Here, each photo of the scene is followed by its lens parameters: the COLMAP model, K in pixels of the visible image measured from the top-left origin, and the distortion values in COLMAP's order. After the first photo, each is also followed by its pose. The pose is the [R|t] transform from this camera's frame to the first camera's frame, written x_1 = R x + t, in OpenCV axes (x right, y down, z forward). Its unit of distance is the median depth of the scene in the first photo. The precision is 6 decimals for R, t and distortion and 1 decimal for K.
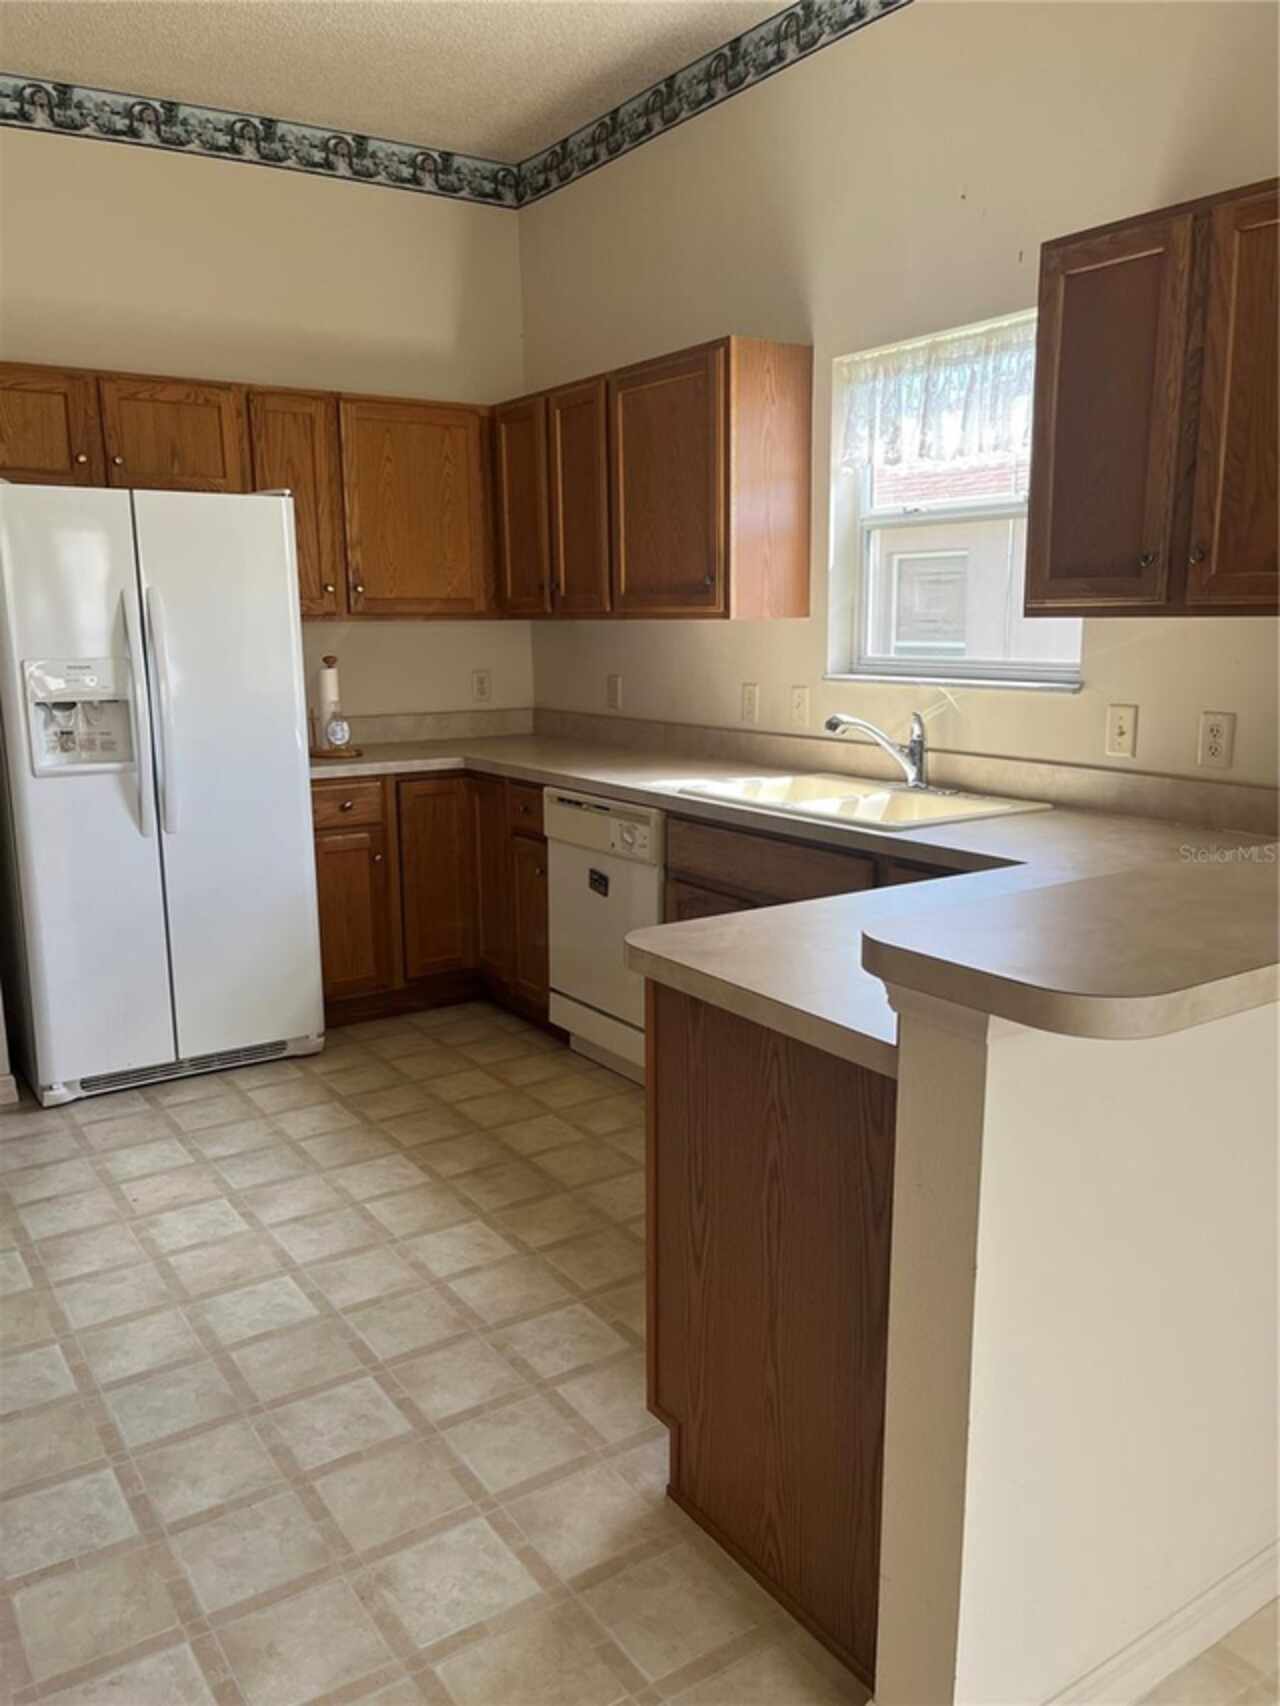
lens RADIAL K [[1295.3, 0, 642.7], [0, 1295.3, 855.6], [0, 0, 1]] dist [0.033757, -0.008945]
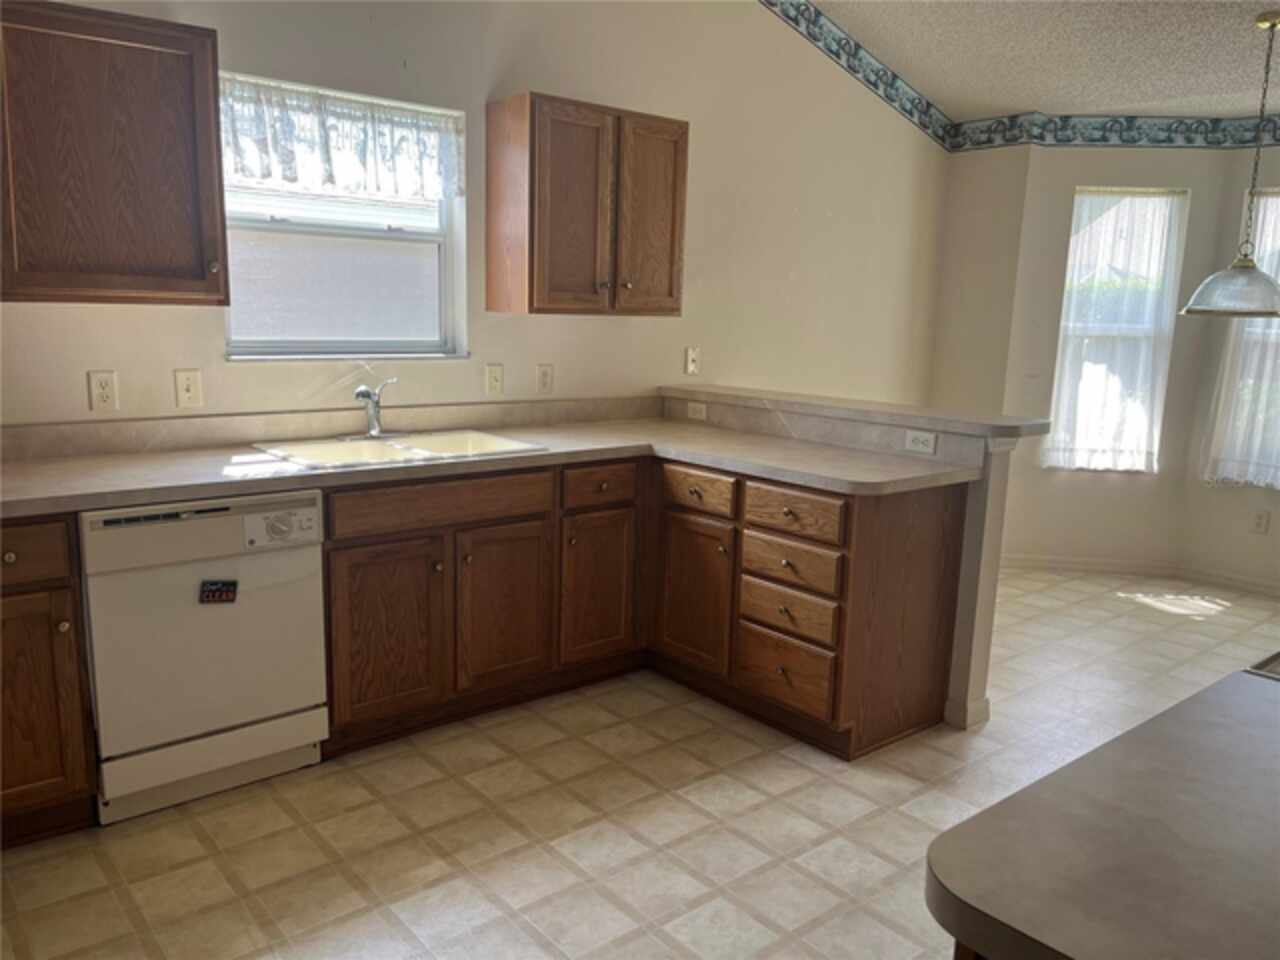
lens RADIAL K [[971.8, 0, 641.3], [0, 971.8, 480.7], [0, 0, 1]] dist [0.033757, -0.008945]
pose [[-0.104902, -0.166662, 0.980418, -0.832974], [0.157579, 0.970617, 0.181856, -0.152754], [-0.981919, 0.173571, -0.075557, 0.845110]]
